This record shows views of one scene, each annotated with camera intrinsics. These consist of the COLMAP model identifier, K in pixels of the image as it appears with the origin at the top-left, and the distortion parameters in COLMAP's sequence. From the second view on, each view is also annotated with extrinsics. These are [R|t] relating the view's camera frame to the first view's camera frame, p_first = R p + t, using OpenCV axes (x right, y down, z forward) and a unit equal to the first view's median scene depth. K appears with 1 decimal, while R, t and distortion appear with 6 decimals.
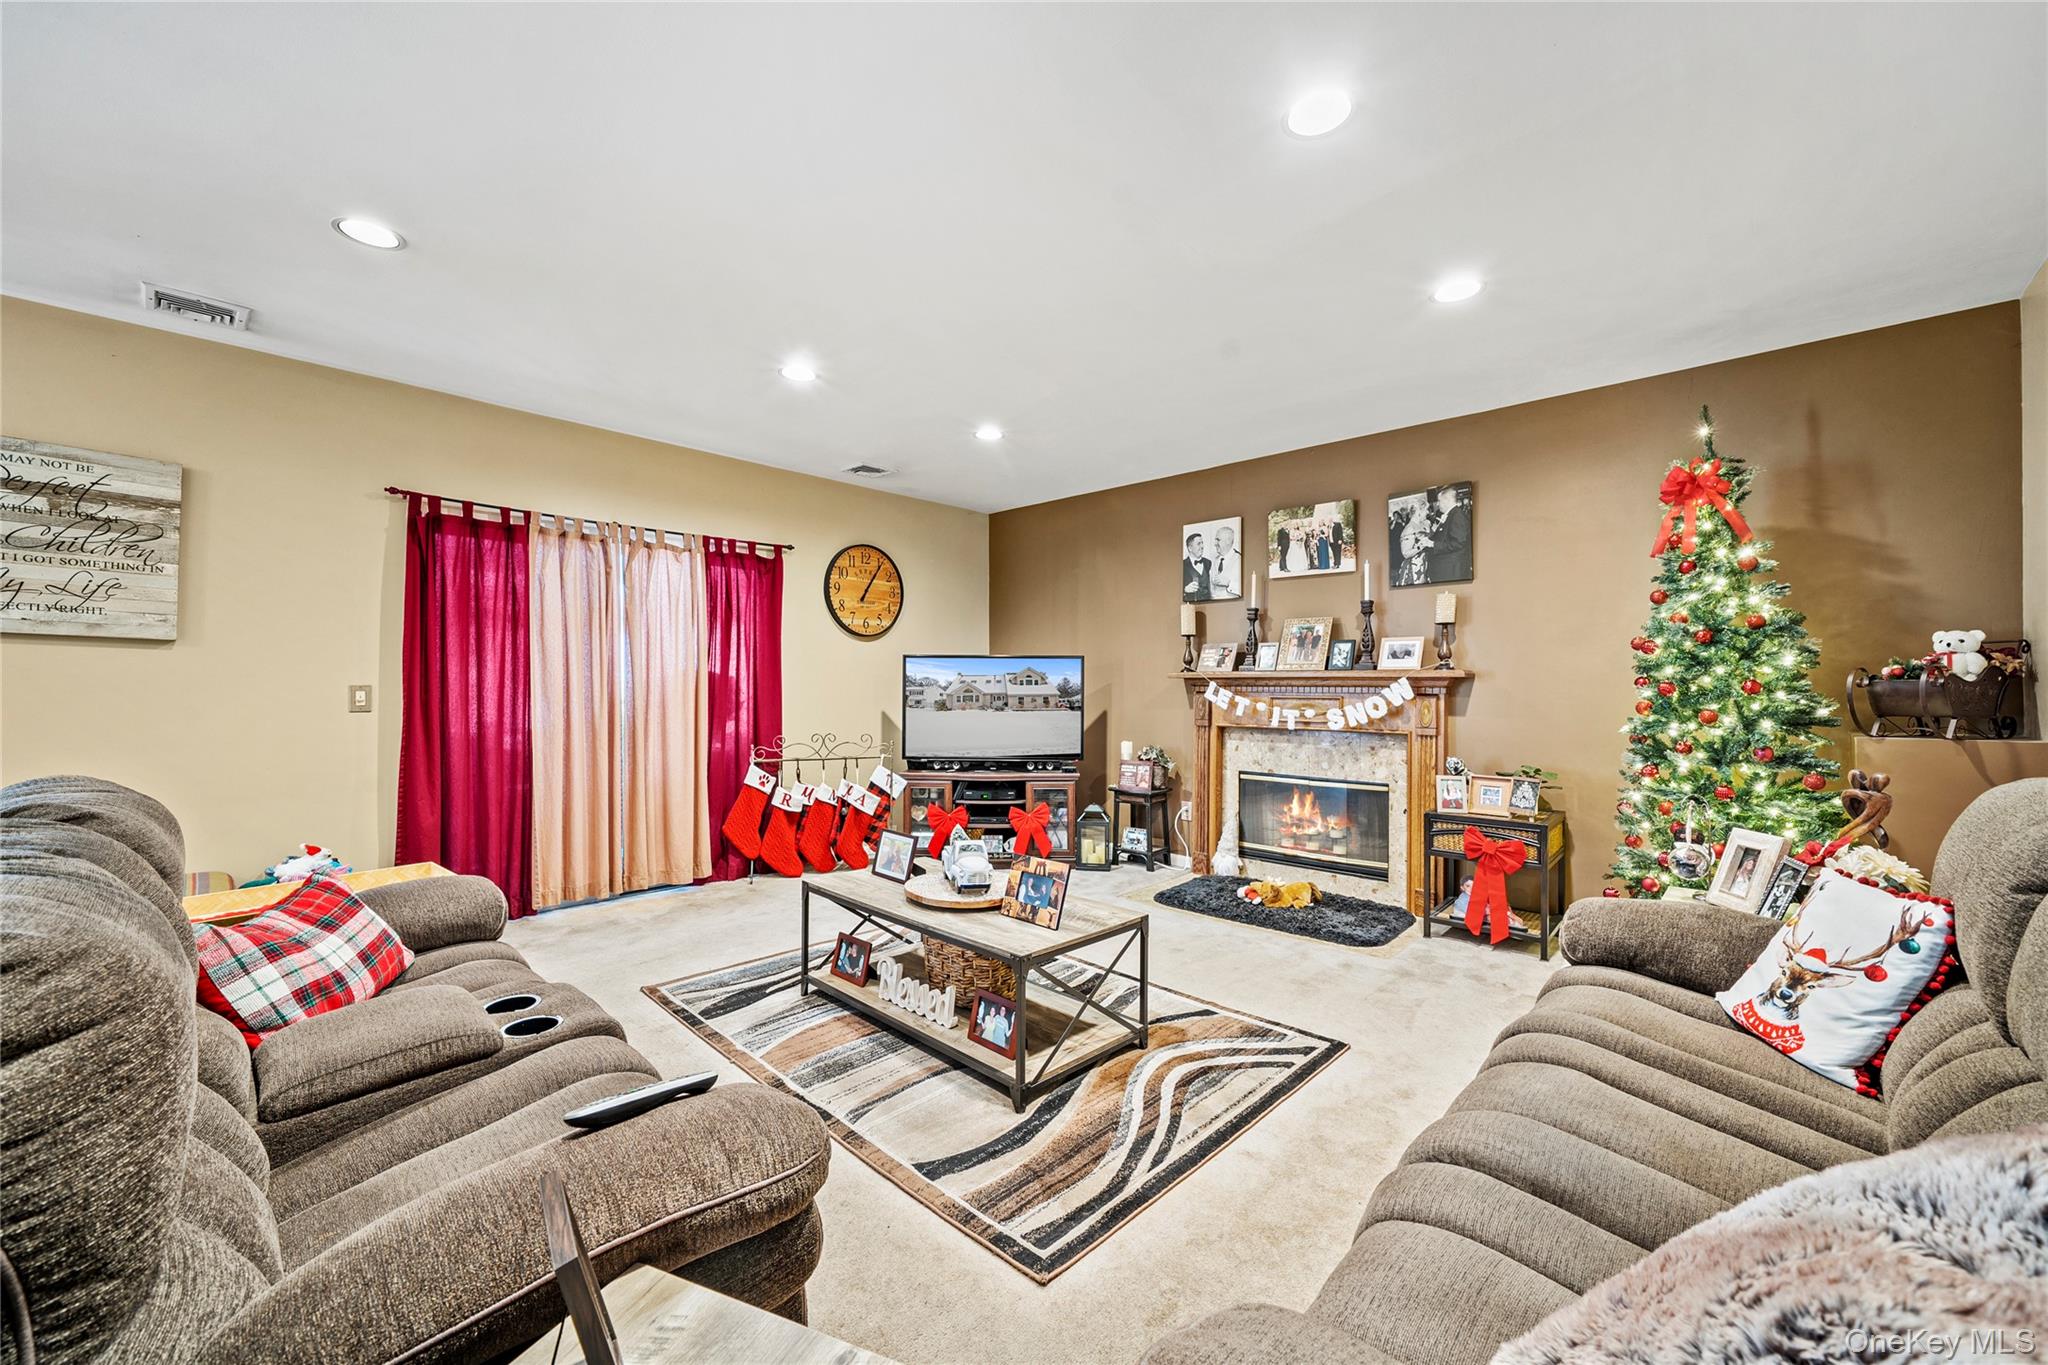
lens RADIAL K [[794.5, 0, 1020.9], [0, 794.5, 686.1], [0, 0, 1]] dist [-0.002400, -0.000118]
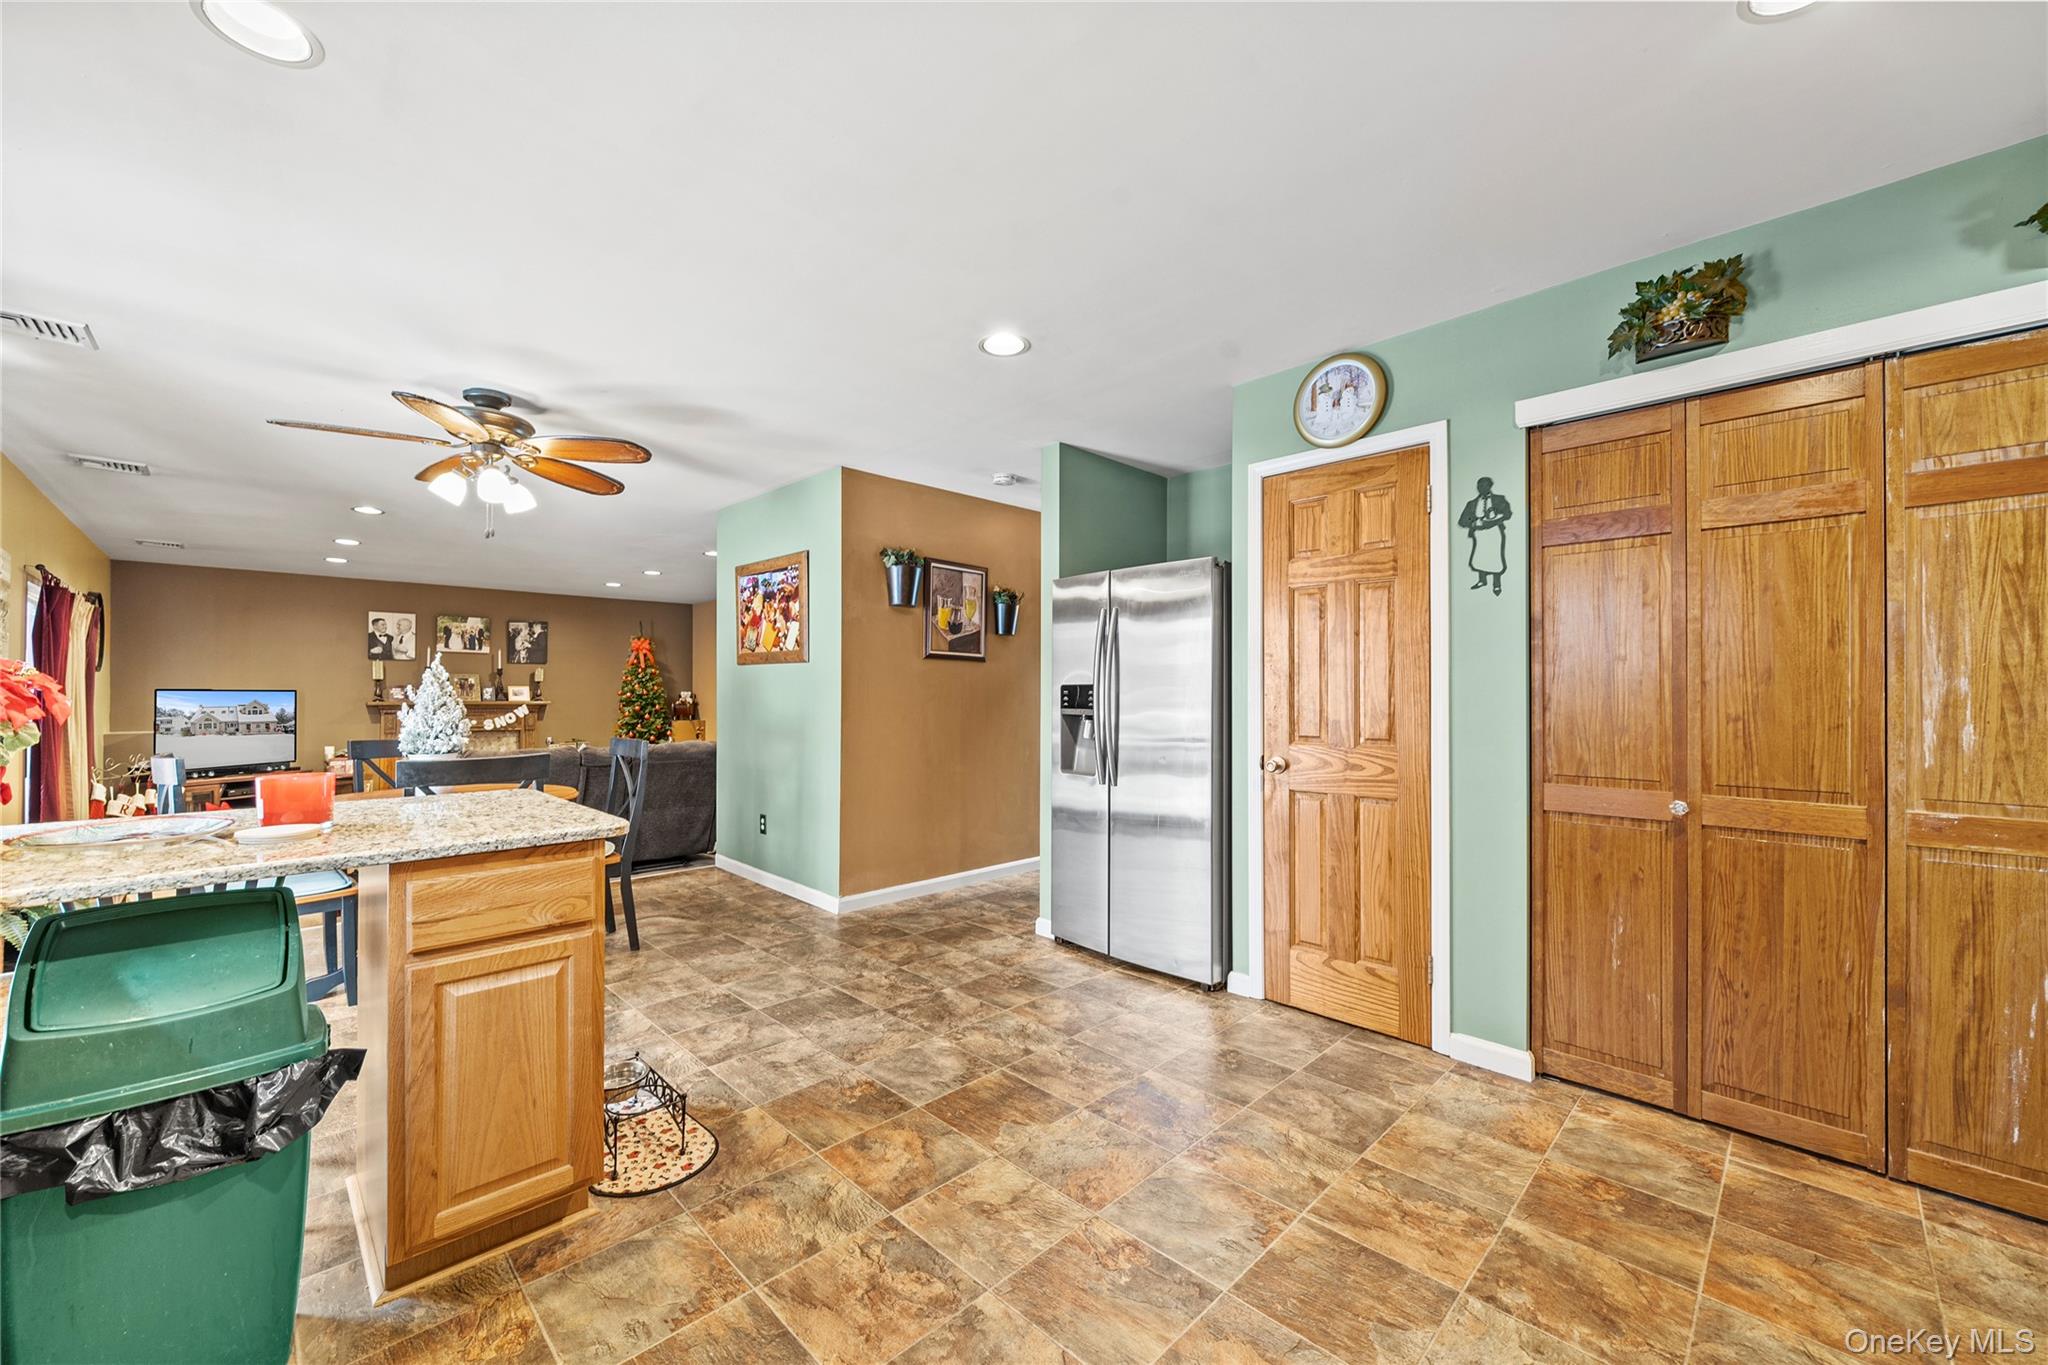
lens RADIAL K [[791.3, 0, 1017.3], [0, 791.3, 688.4], [0, 0, 1]] dist [-0.001760, -0.000001]
pose [[0.045622, 0.006851, 0.998935, -1.605659], [-0.000380, 0.999977, -0.006841, -0.039839], [-0.998959, -0.000068, 0.045623, -0.481408]]
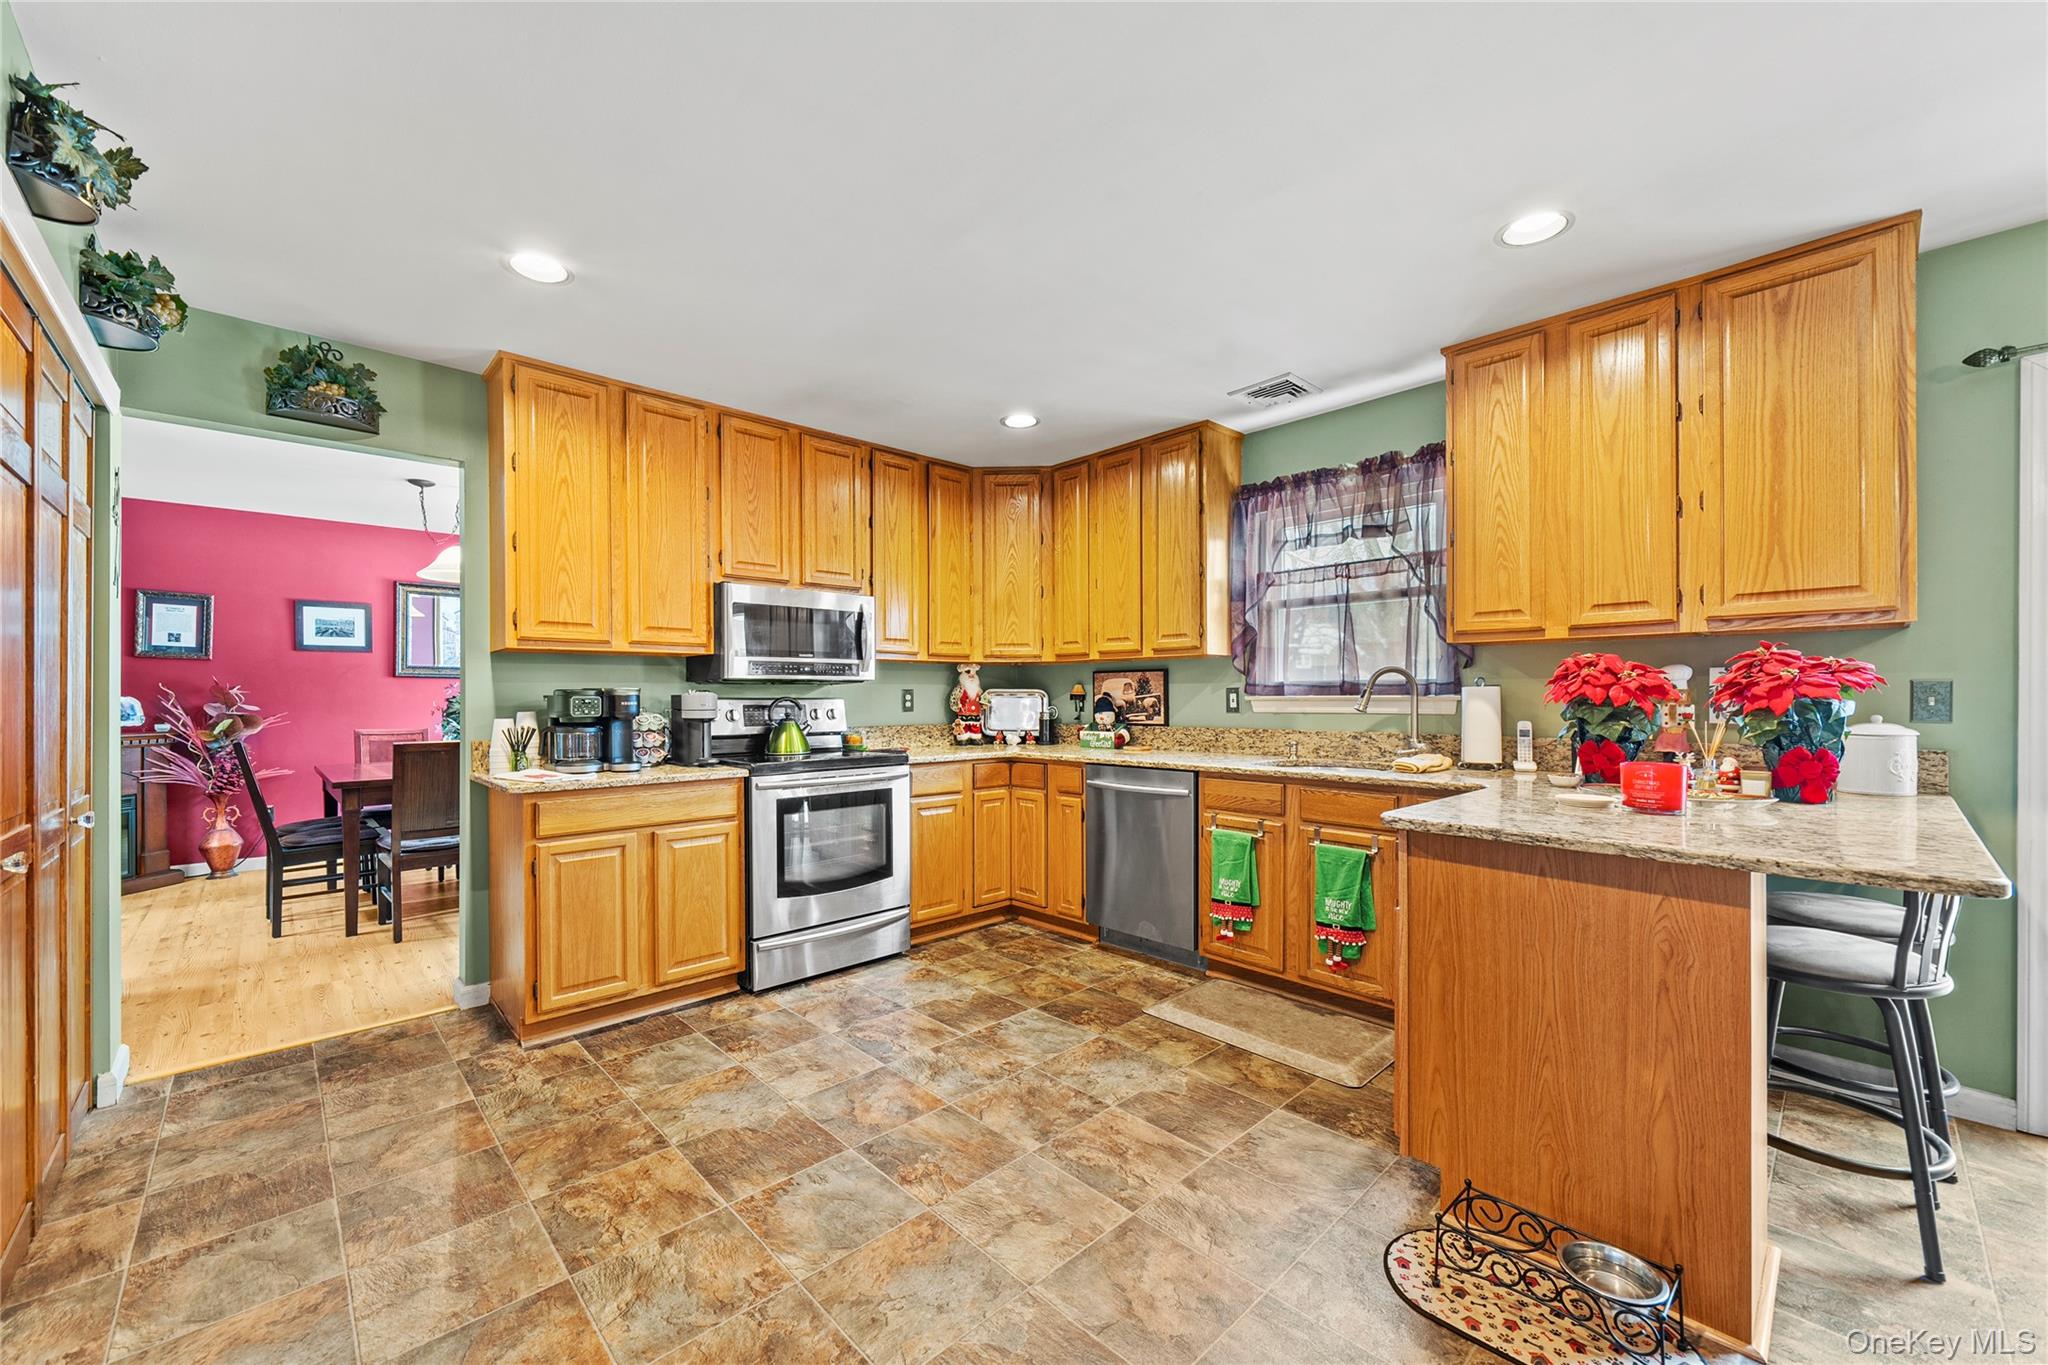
lens RADIAL K [[798.5, 0, 1011.3], [0, 798.5, 698.0], [0, 0, 1]] dist [-0.002297, 0.000073]
pose [[-0.069109, 0.001067, -0.997609, -0.781789], [0.002699, 0.999996, 0.000883, -0.037213], [0.997605, -0.002632, -0.069112, -0.431103]]
